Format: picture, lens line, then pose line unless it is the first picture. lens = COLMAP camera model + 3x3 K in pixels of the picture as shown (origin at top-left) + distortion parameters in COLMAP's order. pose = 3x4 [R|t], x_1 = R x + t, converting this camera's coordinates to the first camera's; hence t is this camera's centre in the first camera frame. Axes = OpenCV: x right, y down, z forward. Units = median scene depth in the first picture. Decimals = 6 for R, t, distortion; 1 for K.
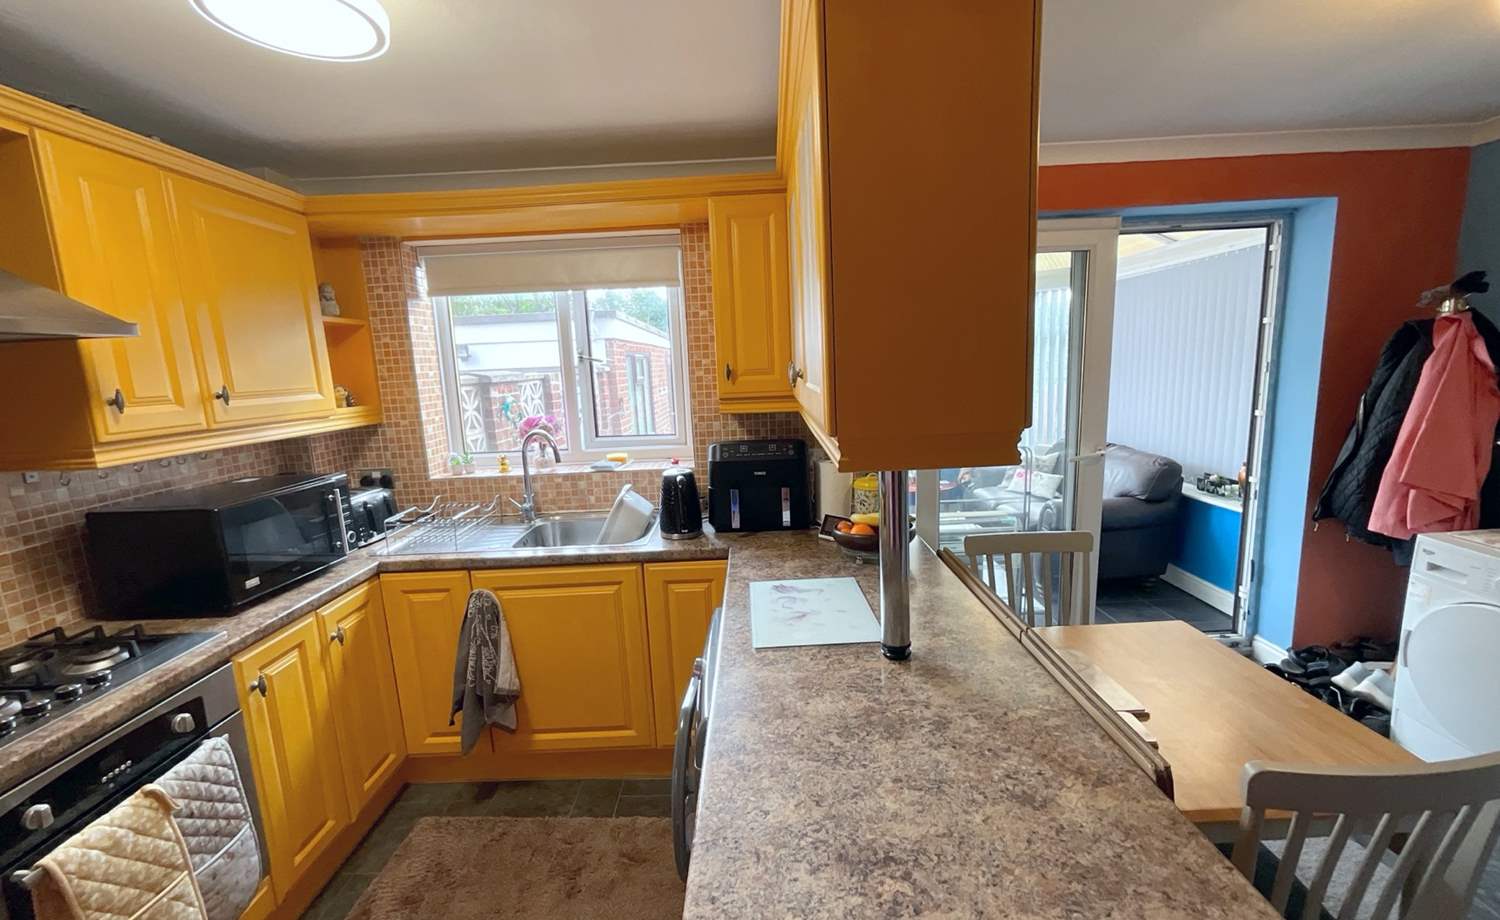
lens RADIAL K [[609.8, 0, 748.4], [0, 609.8, 461.8], [0, 0, 1]] dist [-0.004065, 0.001481]
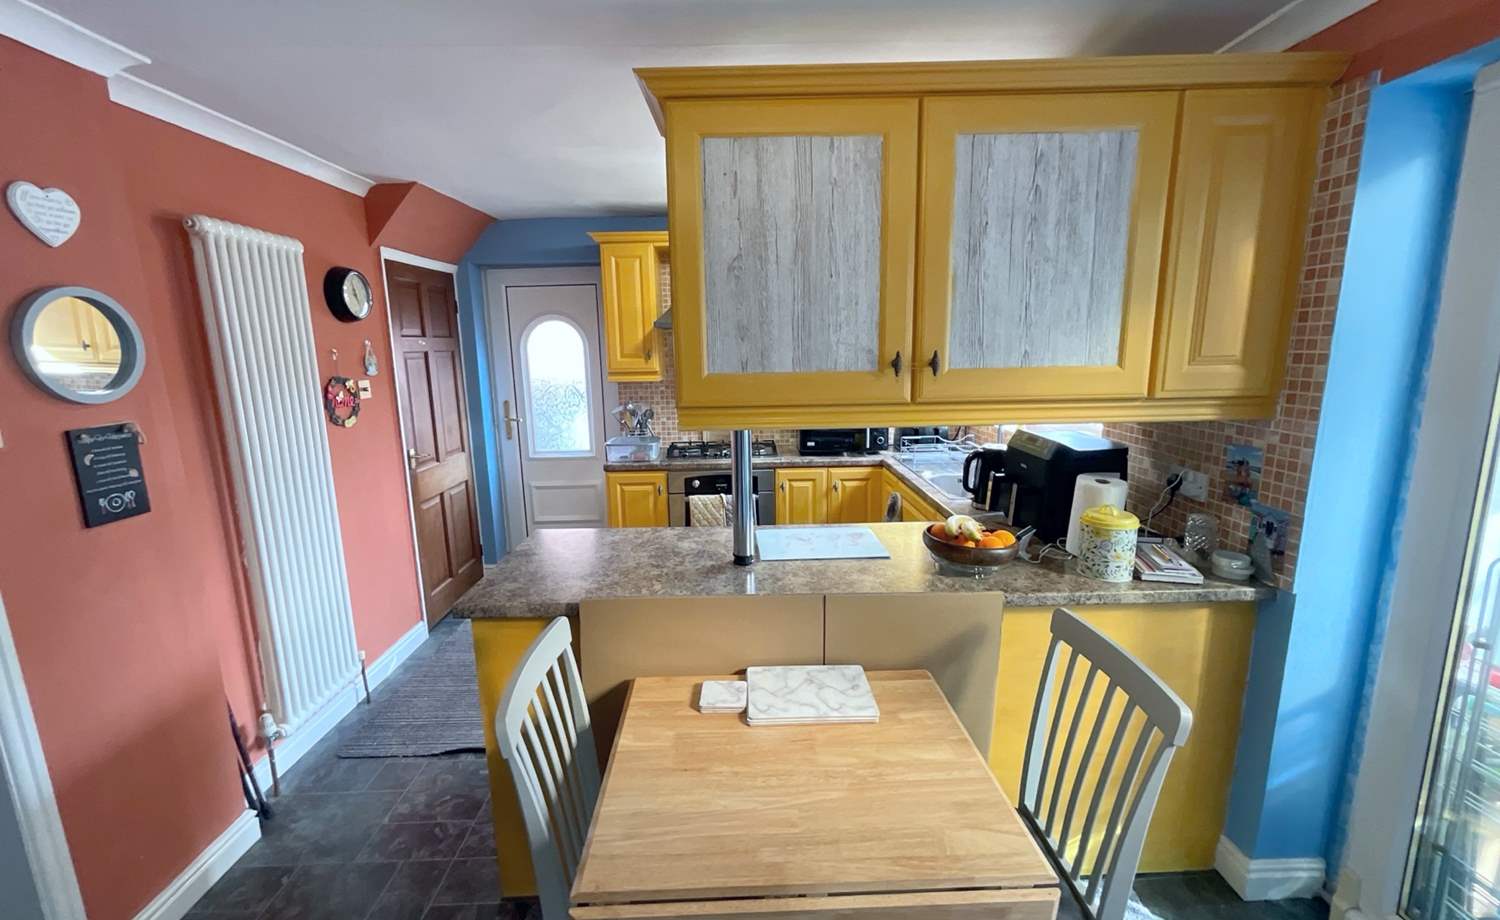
lens RADIAL K [[609.8, 0, 744.9], [0, 609.8, 458.9], [0, 0, 1]] dist [-0.004065, 0.001481]
pose [[0.016350, 0.227961, -0.973533, 0.962465], [-0.147396, 0.963575, 0.223154, -0.143013], [0.988942, 0.139846, 0.049355, 0.554650]]
